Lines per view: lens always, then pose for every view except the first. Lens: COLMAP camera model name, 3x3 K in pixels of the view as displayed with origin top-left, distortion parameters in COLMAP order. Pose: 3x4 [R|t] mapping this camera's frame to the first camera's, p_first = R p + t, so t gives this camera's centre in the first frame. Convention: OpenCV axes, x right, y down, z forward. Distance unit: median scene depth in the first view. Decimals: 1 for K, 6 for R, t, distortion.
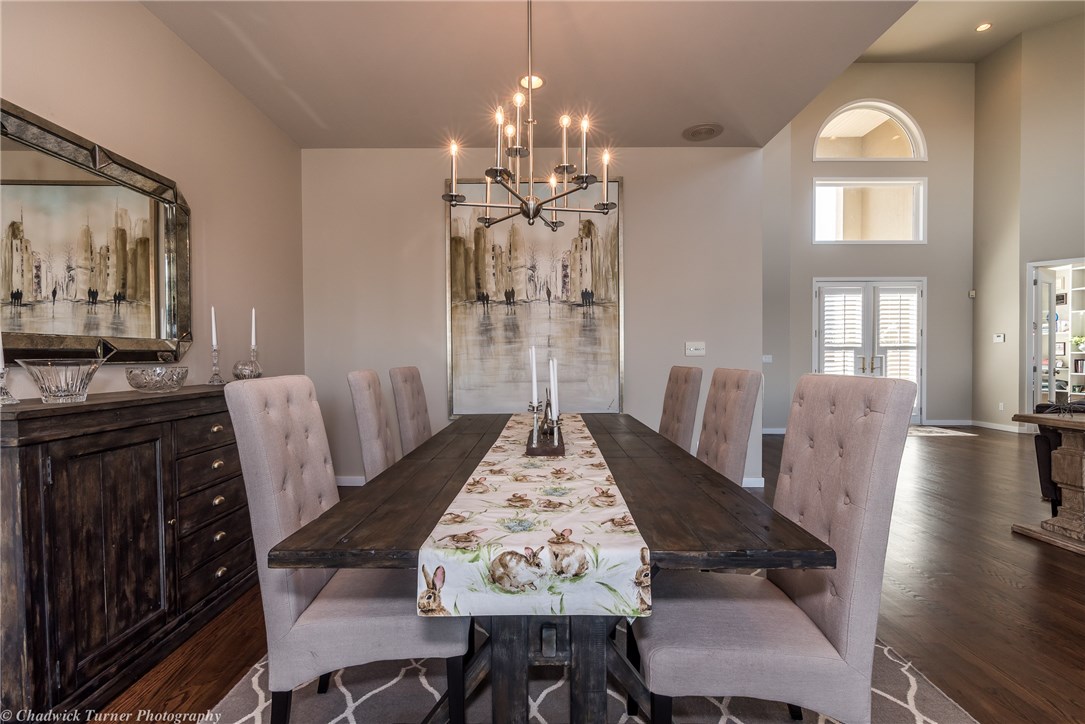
lens RADIAL K [[496.0, 0, 545.8], [0, 496.0, 361.9], [0, 0, 1]] dist [-0.002113, 0.000005]
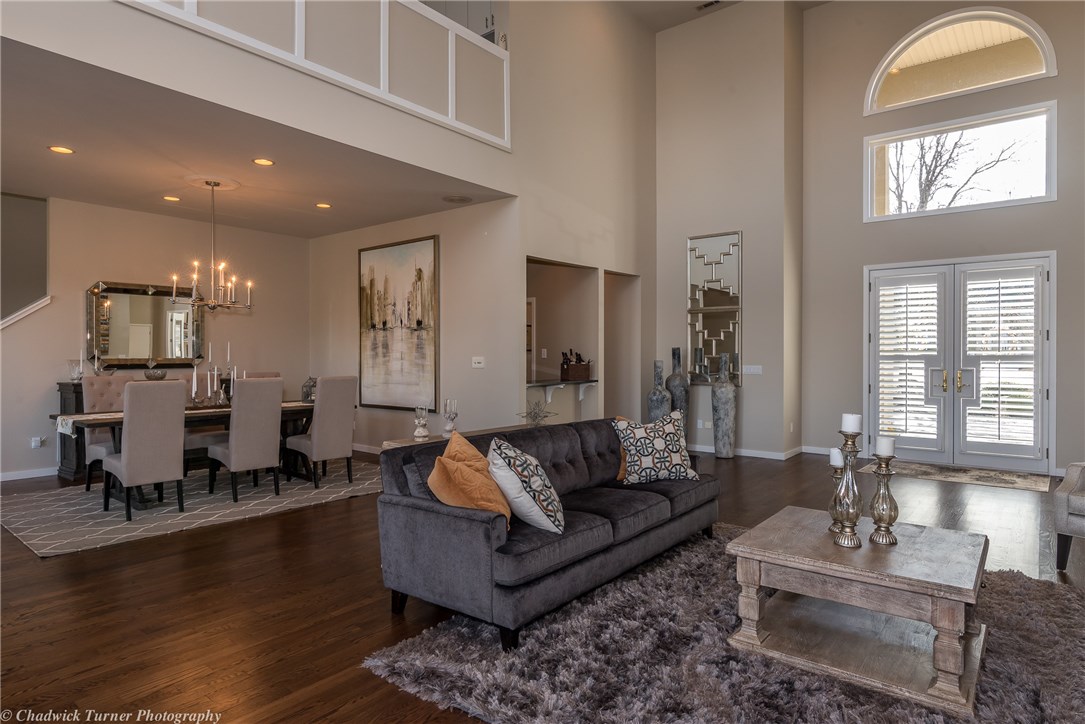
lens RADIAL K [[623.8, 0, 542.0], [0, 623.8, 360.6], [0, 0, 1]] dist [0.007344, 0.000421]
pose [[0.783241, 0.012259, -0.621598, 1.432106], [-0.010282, 0.999924, 0.006763, -0.043966], [0.621634, 0.001094, 0.783307, -0.149925]]
